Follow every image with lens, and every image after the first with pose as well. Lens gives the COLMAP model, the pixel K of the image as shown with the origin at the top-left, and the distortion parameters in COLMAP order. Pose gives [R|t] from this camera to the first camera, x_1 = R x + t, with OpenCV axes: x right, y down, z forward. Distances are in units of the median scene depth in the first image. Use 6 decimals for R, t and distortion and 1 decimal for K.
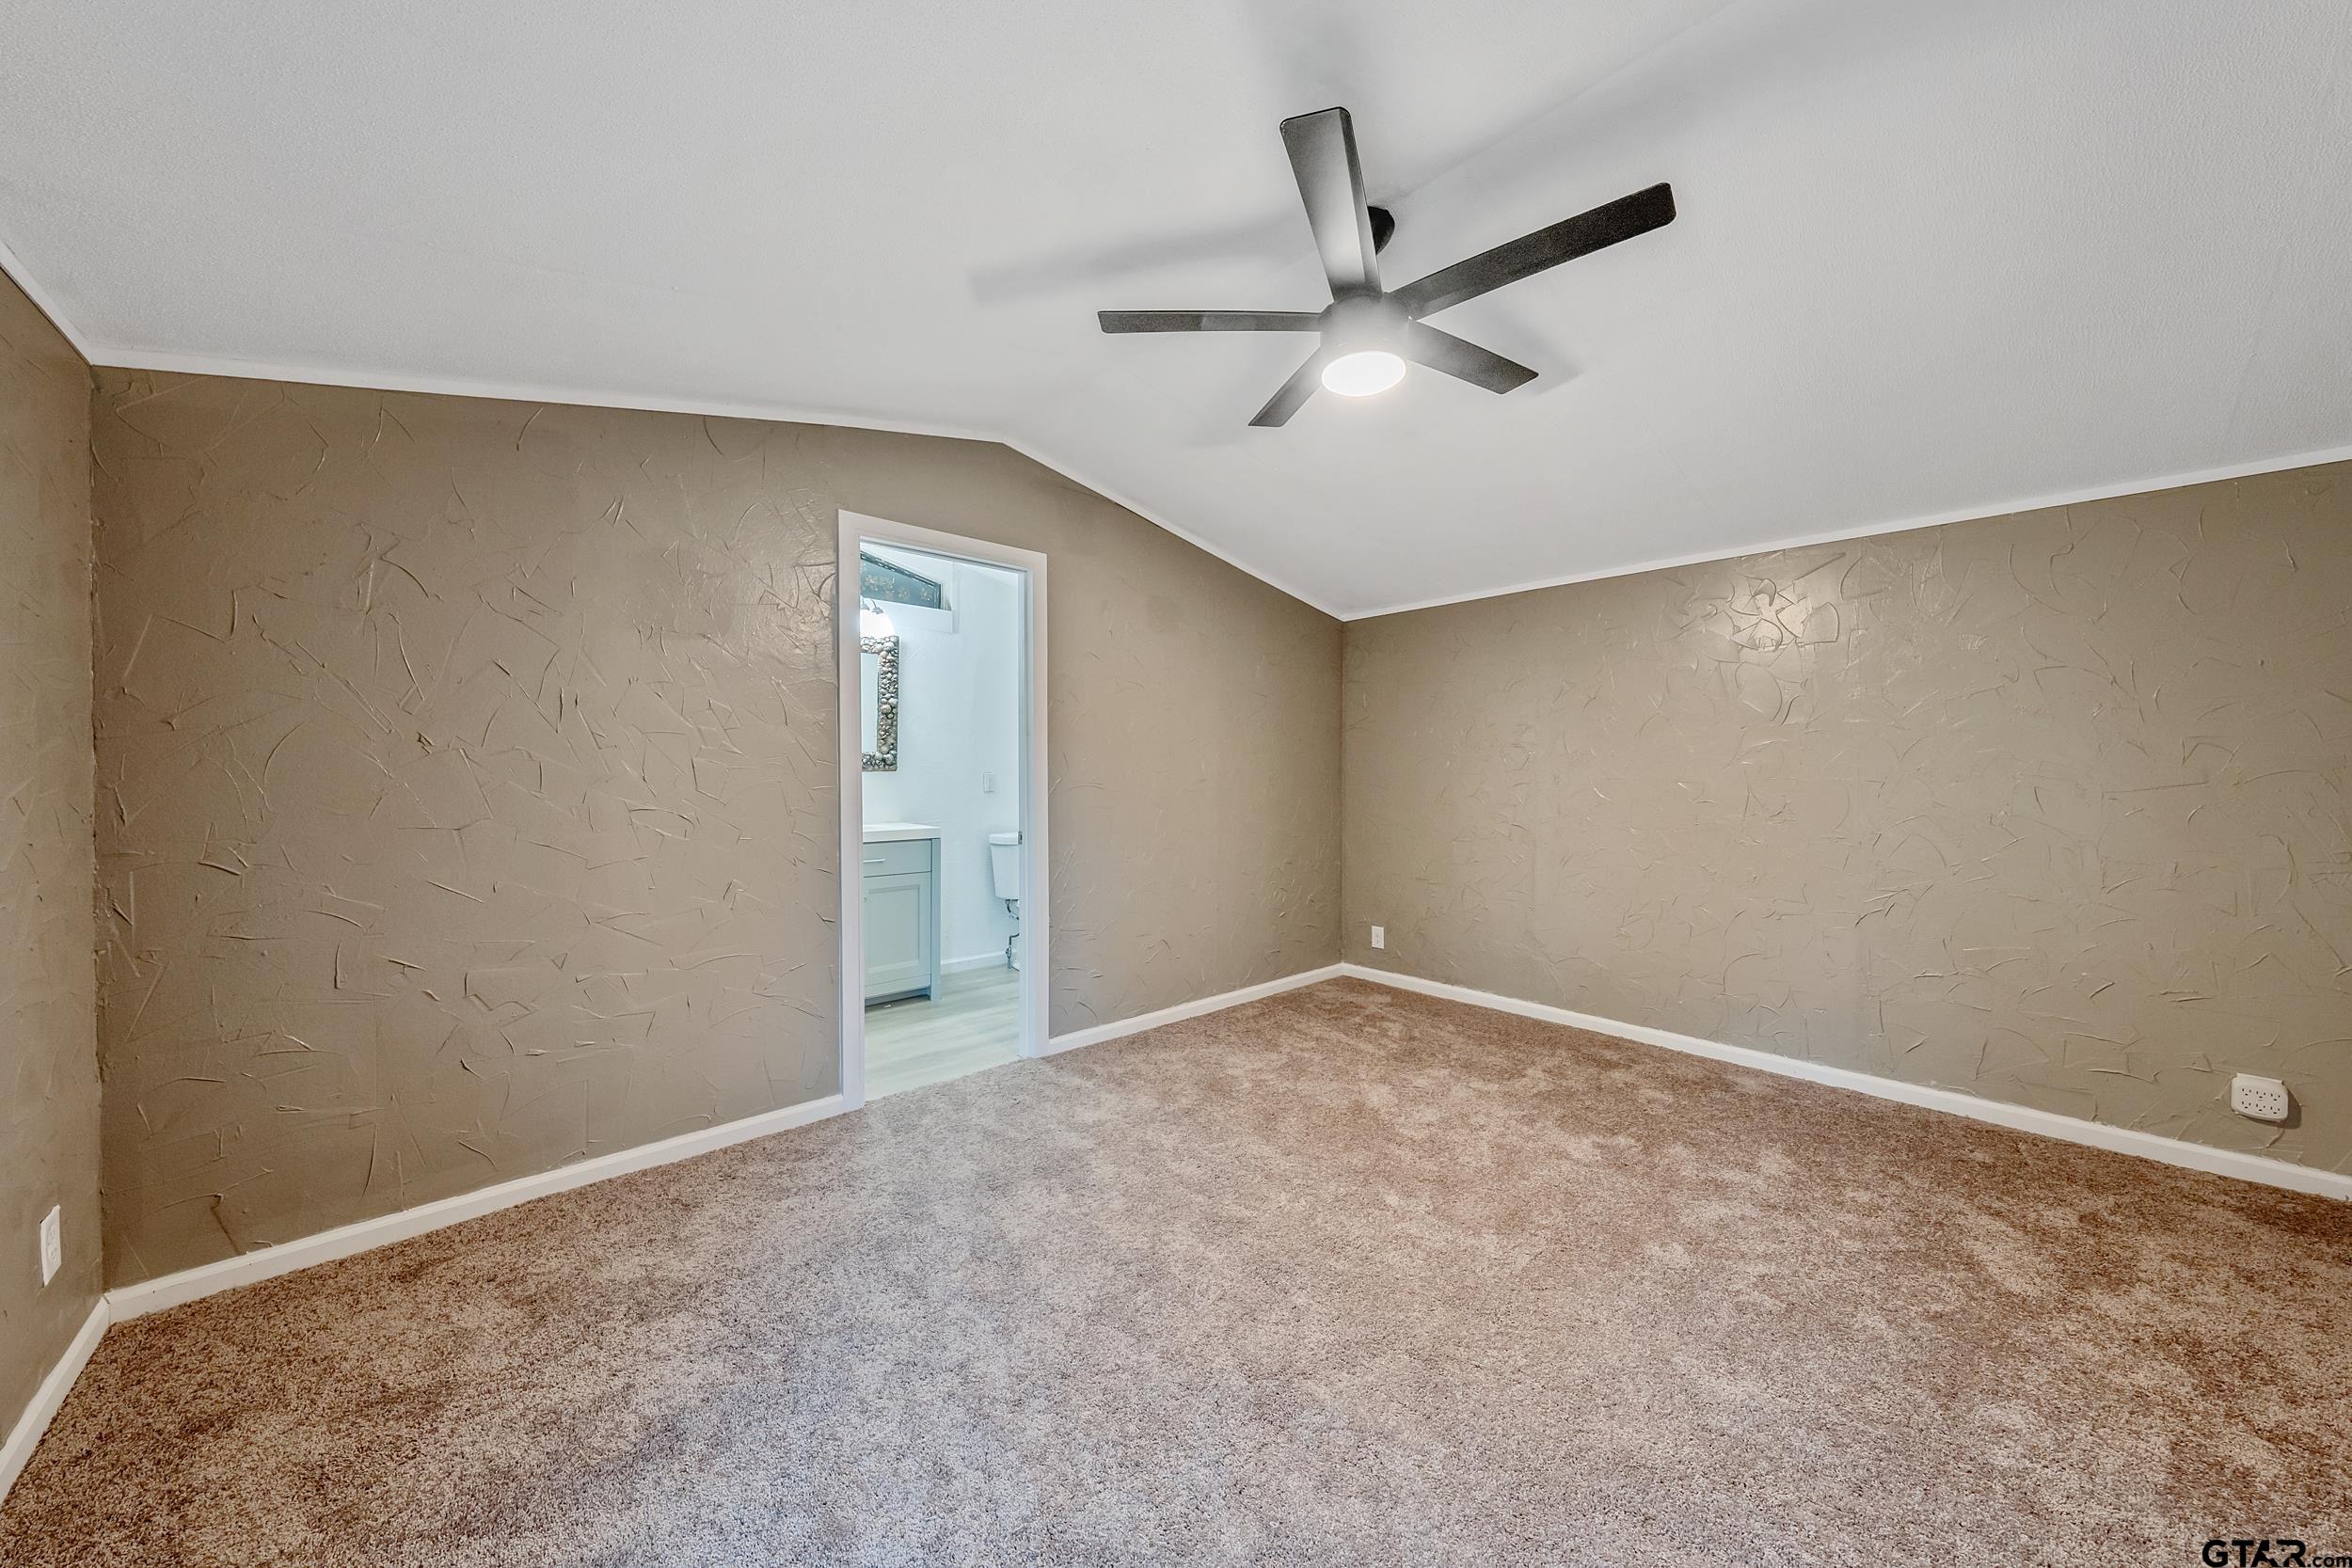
lens RADIAL K [[799.1, 0, 1177.3], [0, 799.1, 773.5], [0, 0, 1]] dist [-0.000118, -0.000007]
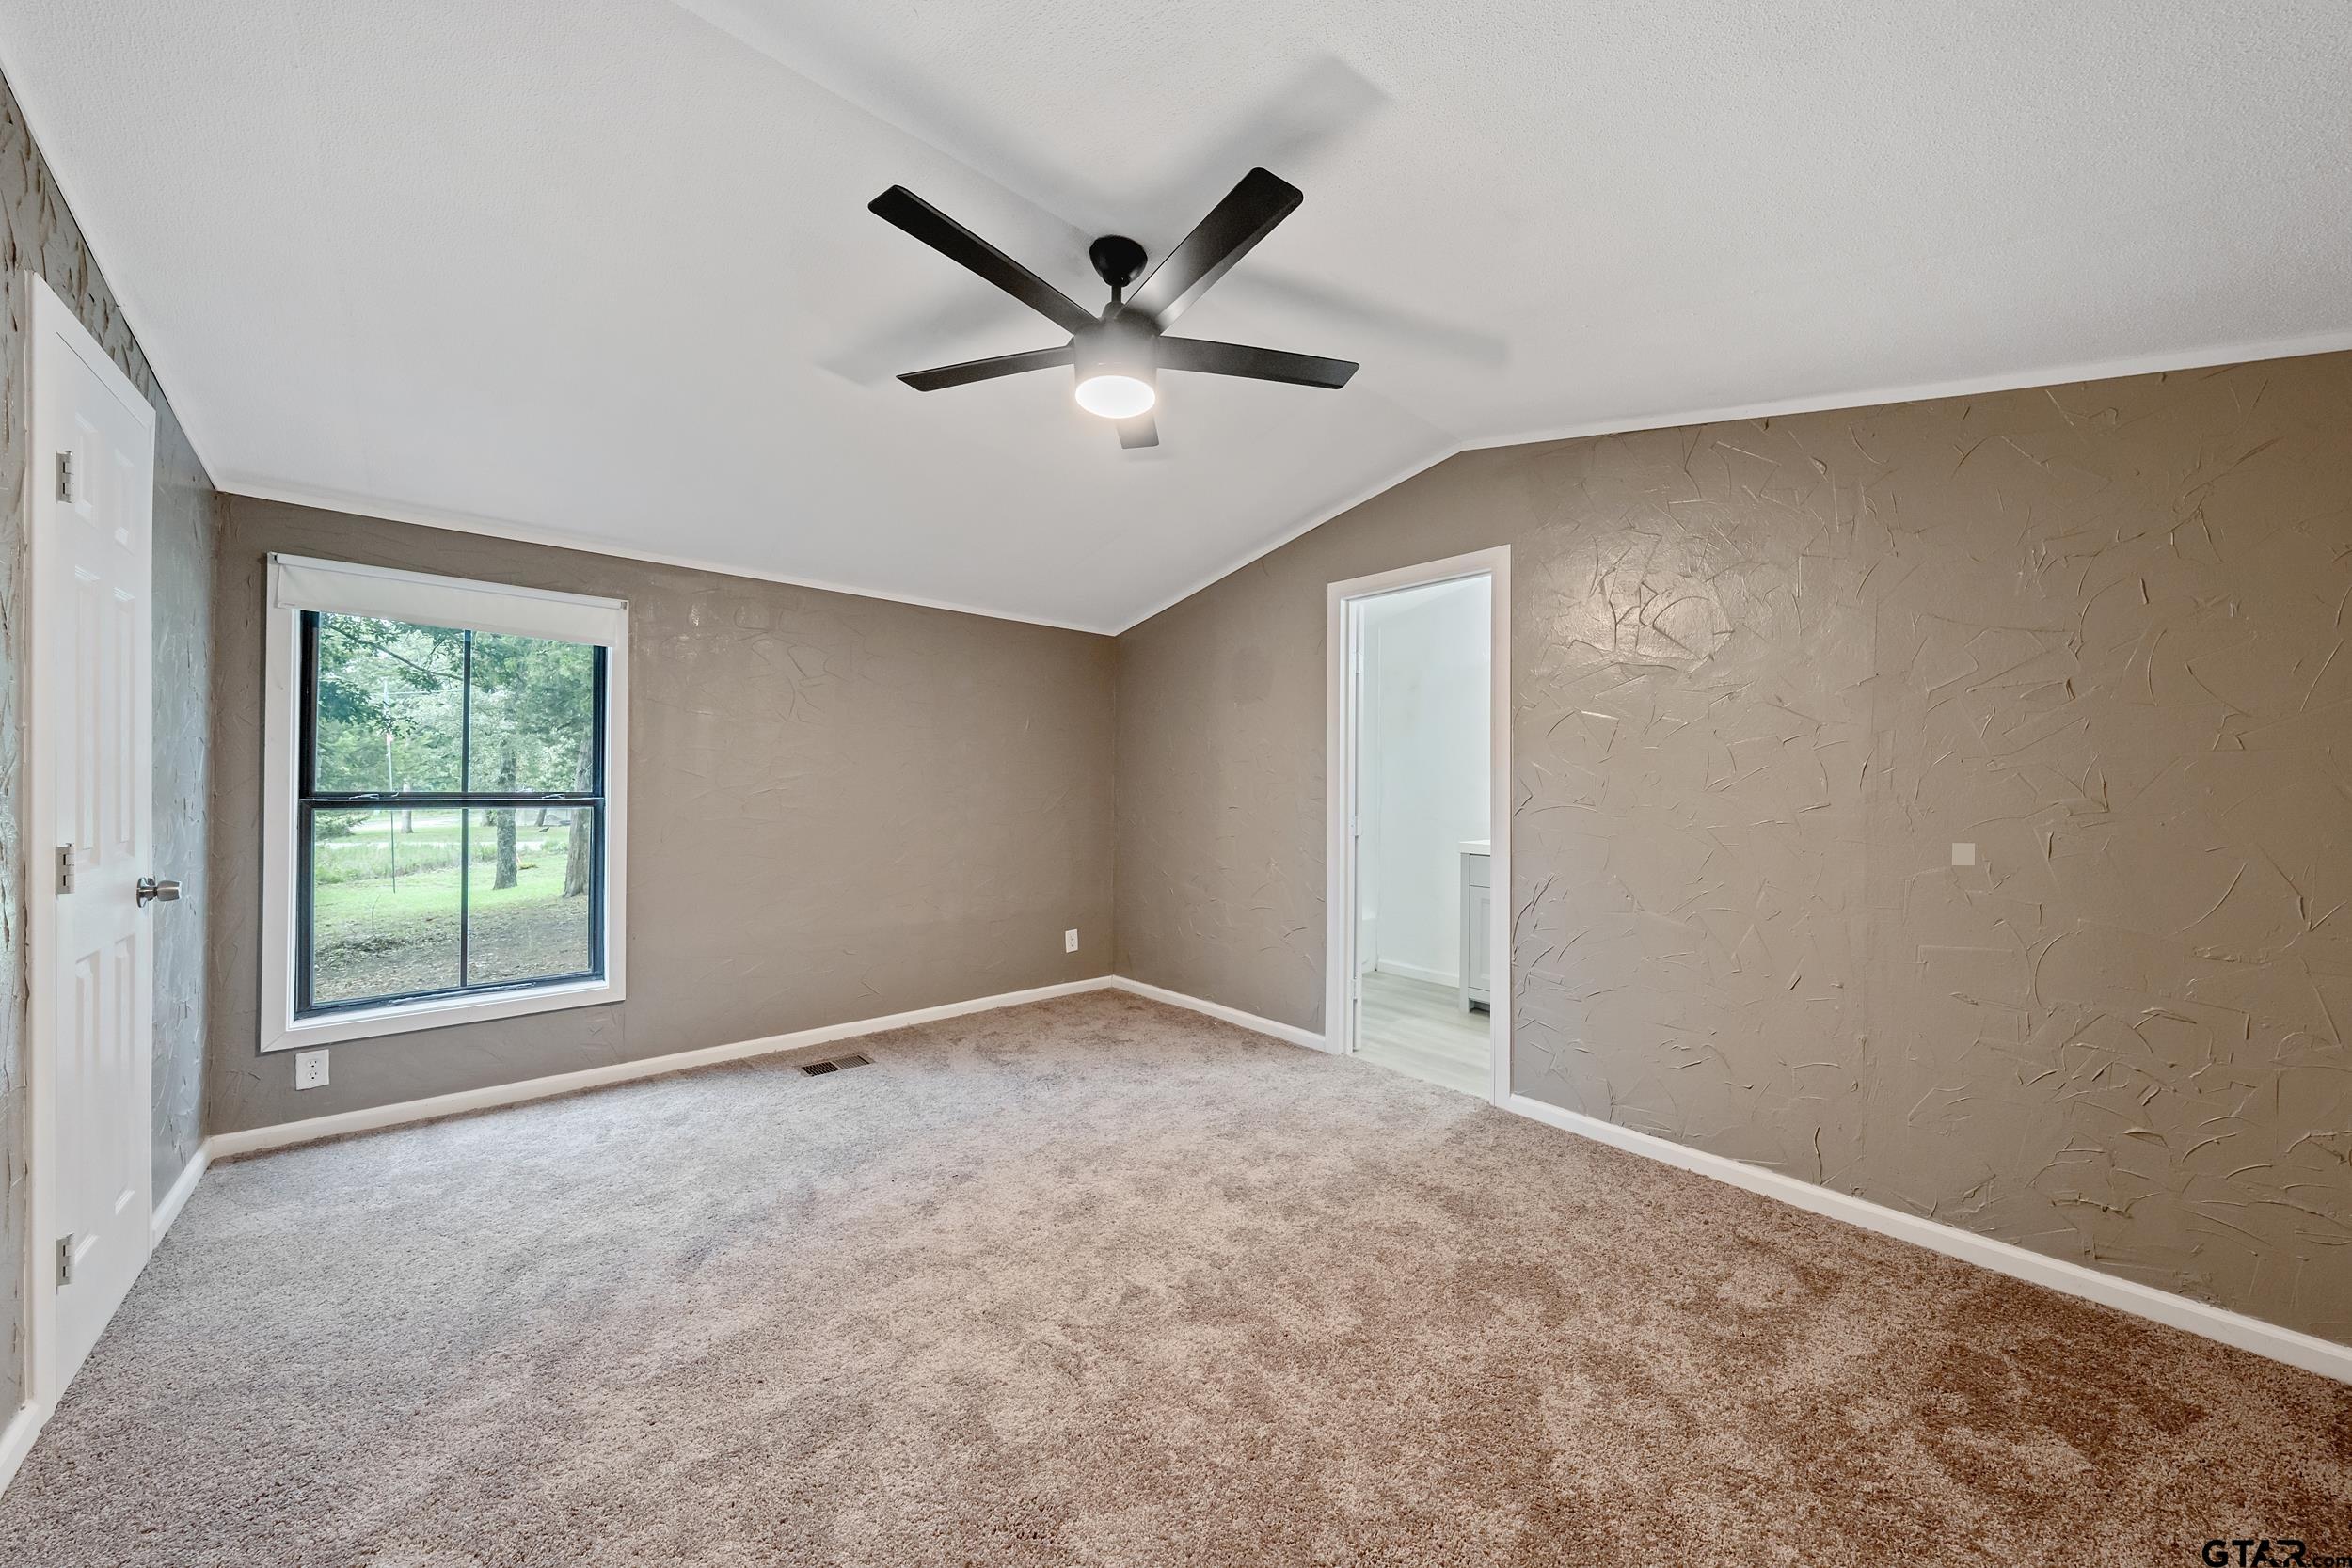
lens RADIAL K [[799.1, 0, 1176.9], [0, 799.1, 786.0], [0, 0, 1]] dist [-0.000118, -0.000007]
pose [[-0.015760, -0.004332, -0.999866, 0.736222], [-0.013009, 0.999907, -0.004127, 0.003985], [0.999791, 0.012942, -0.015815, 0.654346]]
